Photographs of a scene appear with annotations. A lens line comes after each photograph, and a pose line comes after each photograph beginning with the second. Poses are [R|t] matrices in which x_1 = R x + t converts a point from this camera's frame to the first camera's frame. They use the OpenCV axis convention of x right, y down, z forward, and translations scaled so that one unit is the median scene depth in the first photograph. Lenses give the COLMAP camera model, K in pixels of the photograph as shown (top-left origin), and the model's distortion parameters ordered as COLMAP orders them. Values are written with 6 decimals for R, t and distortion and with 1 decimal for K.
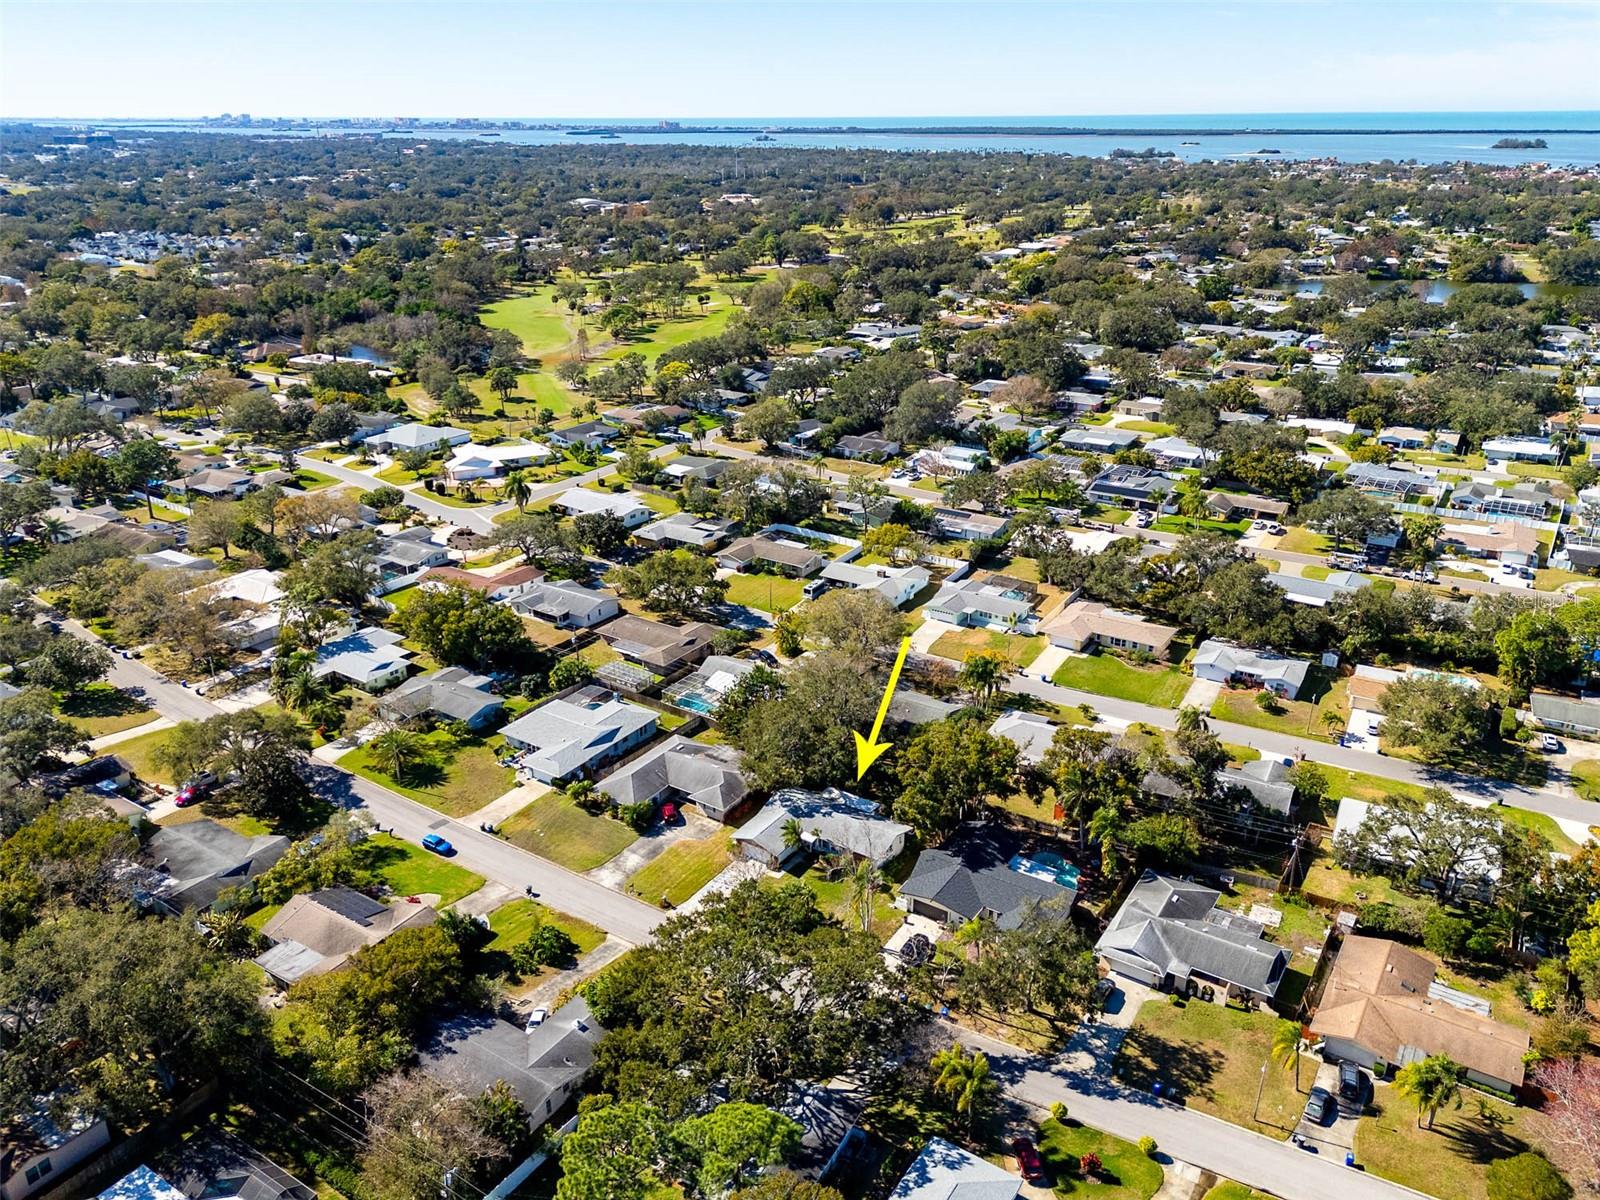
lens RADIAL K [[1180.5, 0, 795.6], [0, 1180.5, 604.0], [0, 0, 1]] dist [0.037919, -0.031146]
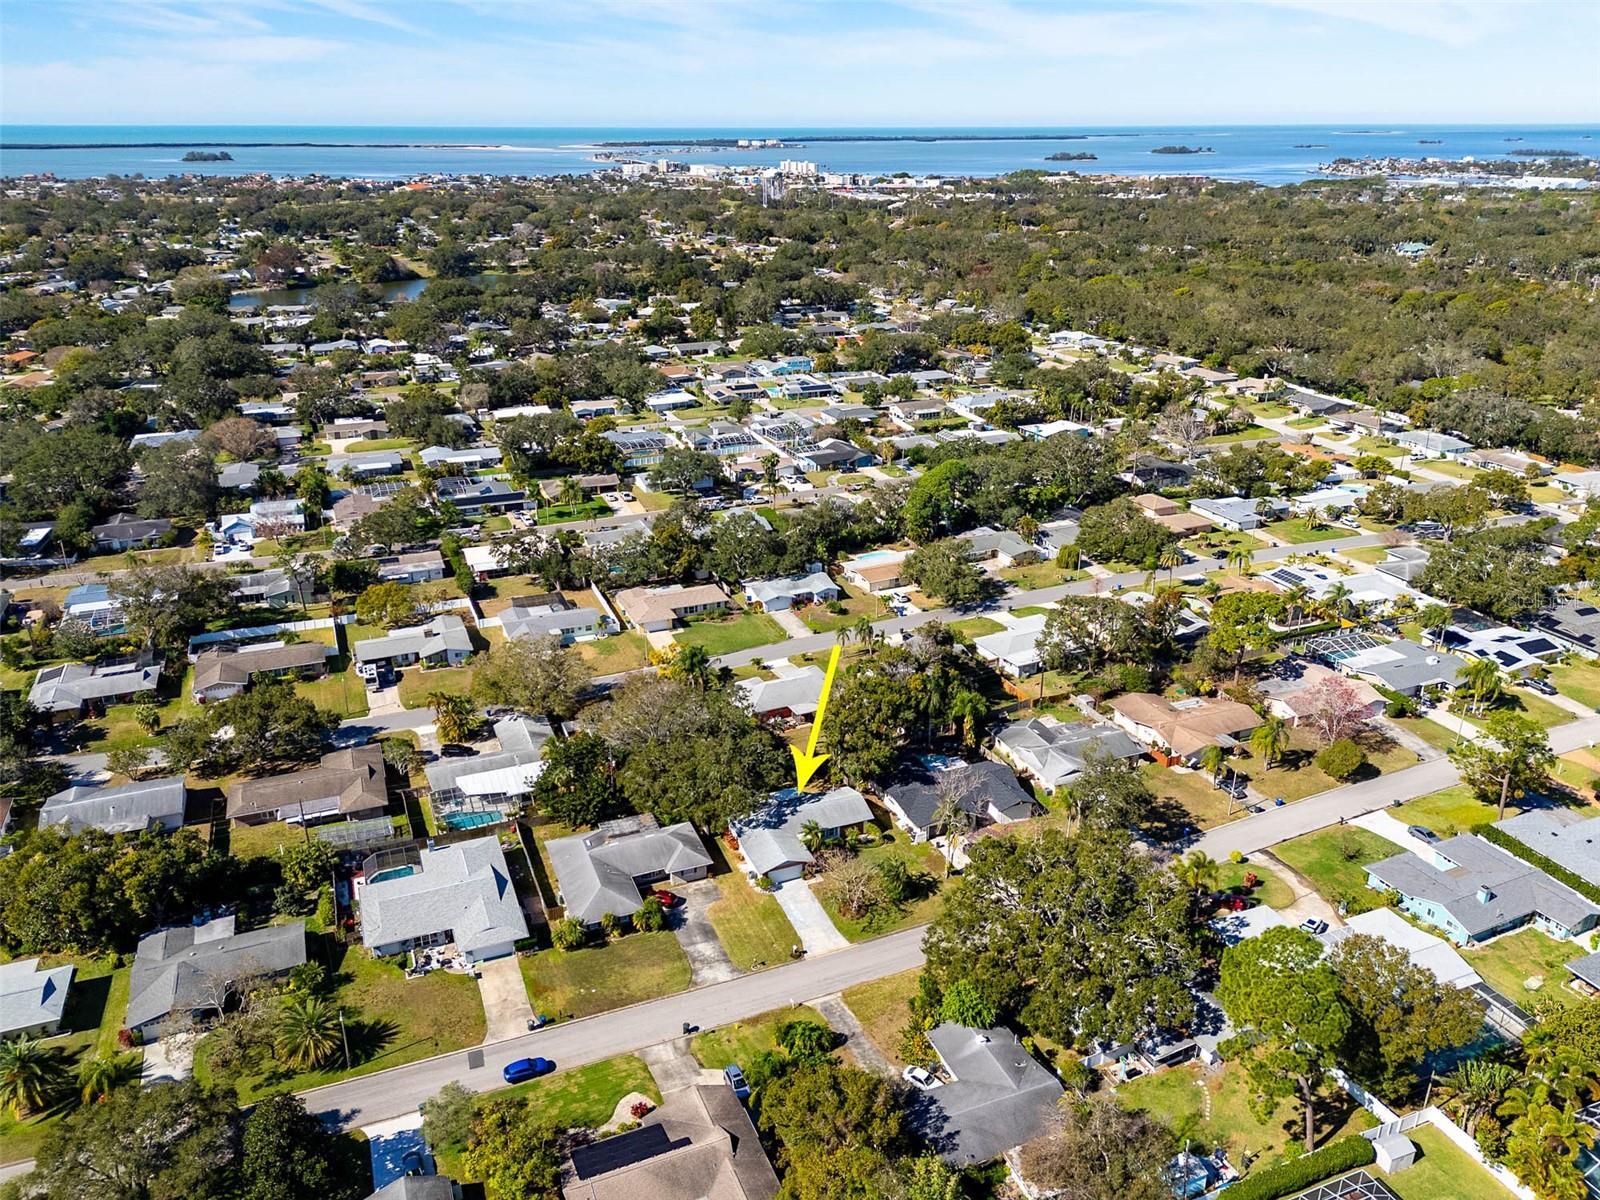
lens RADIAL K [[1180.5, 0, 798.9], [0, 1180.5, 596.5], [0, 0, 1]] dist [0.037919, -0.031146]
pose [[0.545766, -0.298066, 0.783132, -0.483239], [0.309494, 0.940214, 0.142166, -0.095452], [-0.778687, 0.164785, 0.605386, 0.232582]]
